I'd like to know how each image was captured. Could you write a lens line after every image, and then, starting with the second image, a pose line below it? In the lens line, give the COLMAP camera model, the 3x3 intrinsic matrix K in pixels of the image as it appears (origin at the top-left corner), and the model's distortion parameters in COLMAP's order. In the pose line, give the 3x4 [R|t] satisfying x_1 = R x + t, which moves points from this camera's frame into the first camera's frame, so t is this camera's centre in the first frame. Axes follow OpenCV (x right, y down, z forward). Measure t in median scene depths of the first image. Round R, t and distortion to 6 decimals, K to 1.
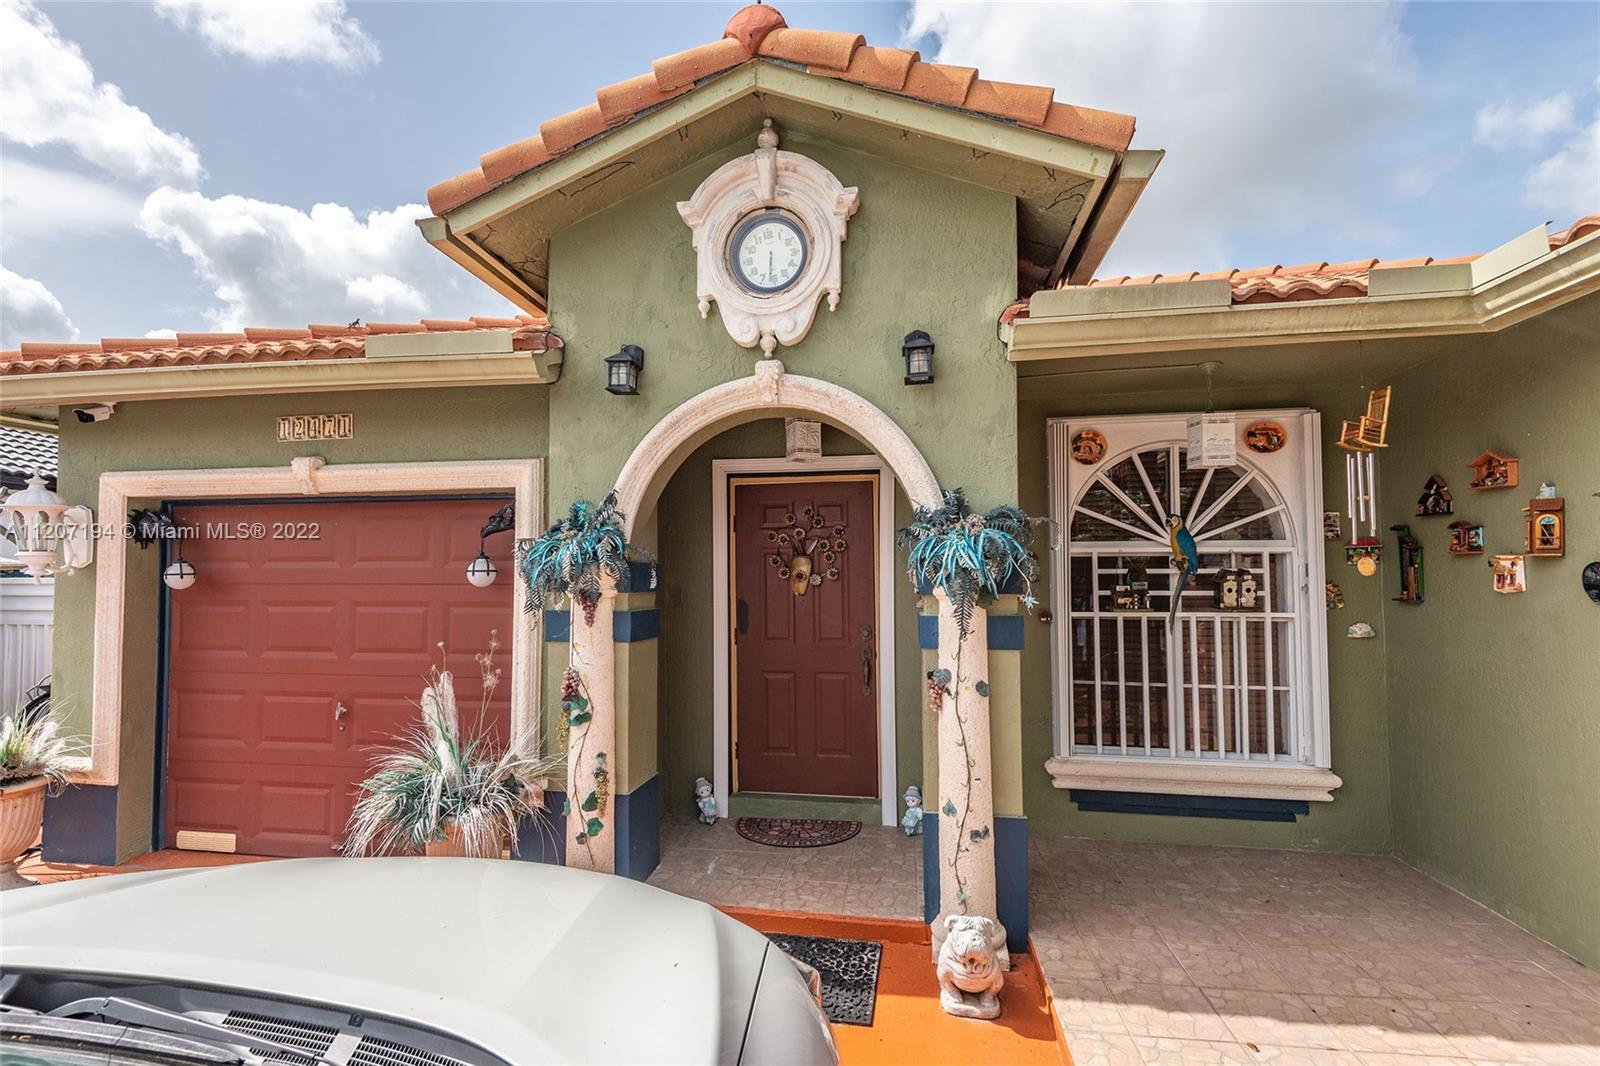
lens RADIAL K [[736.2, 0, 798.1], [0, 736.2, 542.1], [0, 0, 1]] dist [-0.003592, -0.001146]
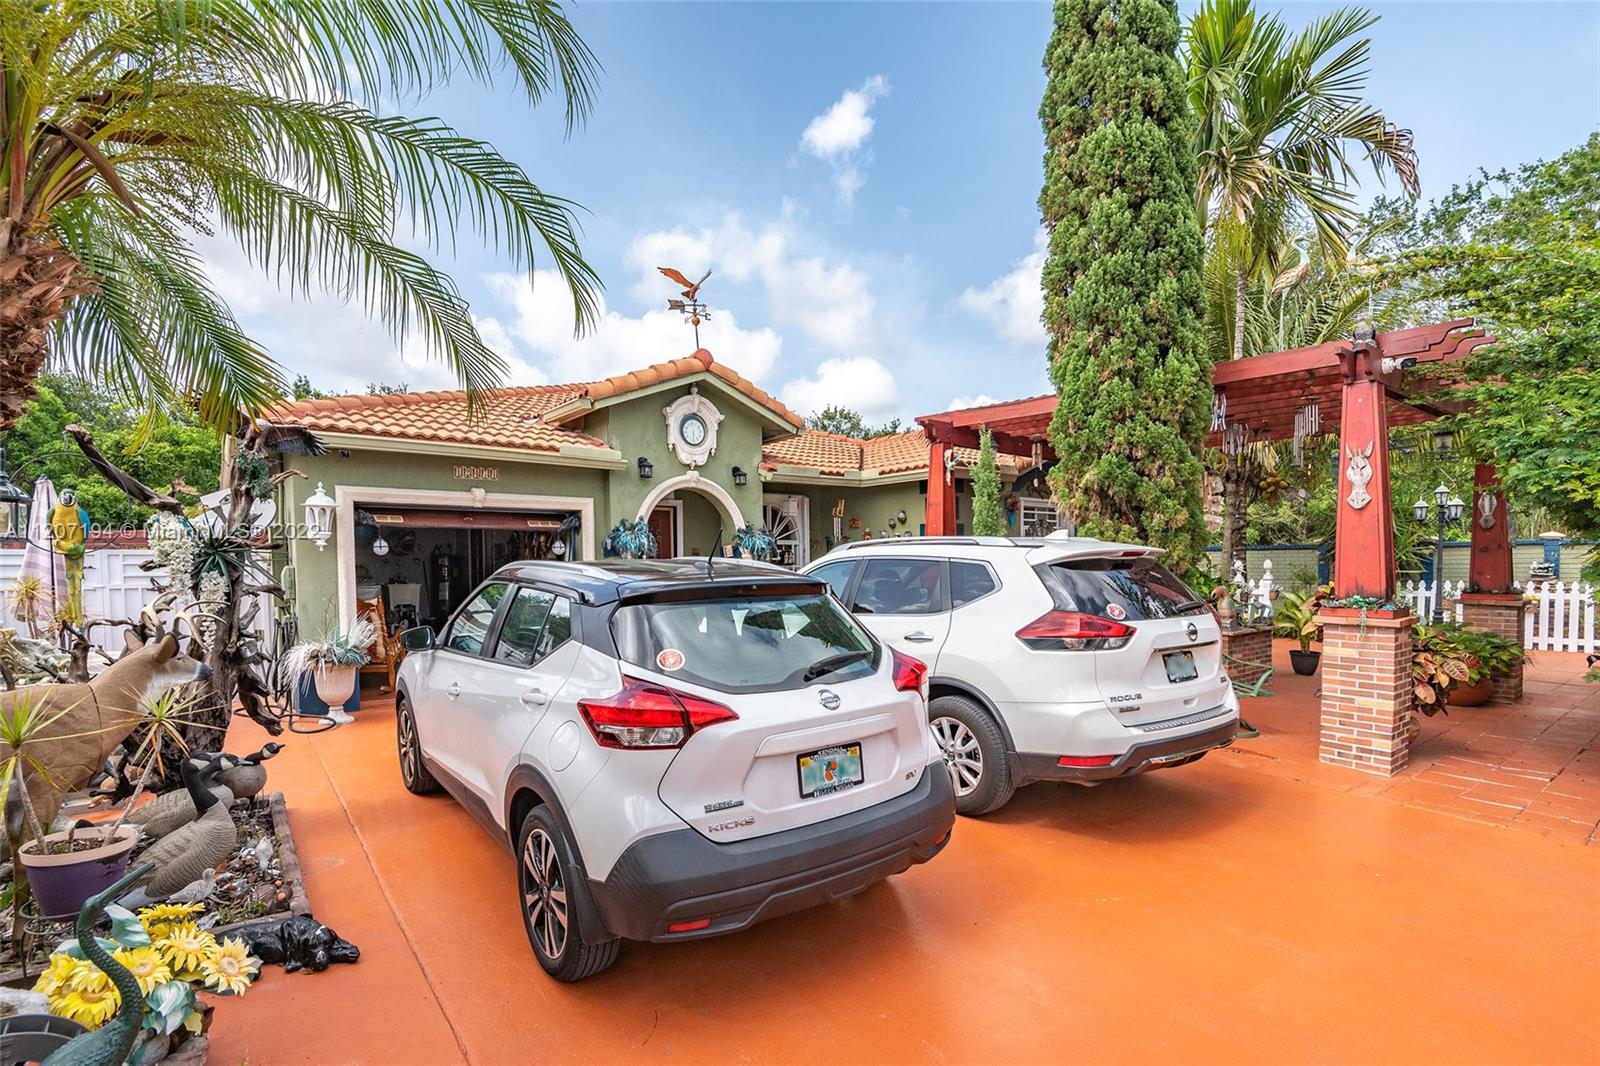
lens RADIAL K [[736.2, 0, 796.6], [0, 736.2, 534.7], [0, 0, 1]] dist [-0.003592, -0.001146]
pose [[0.655524, 0.028086, 0.754652, -1.842291], [-0.021274, 0.999598, -0.018722, 0.033875], [-0.754874, -0.003782, 0.655859, -1.081582]]
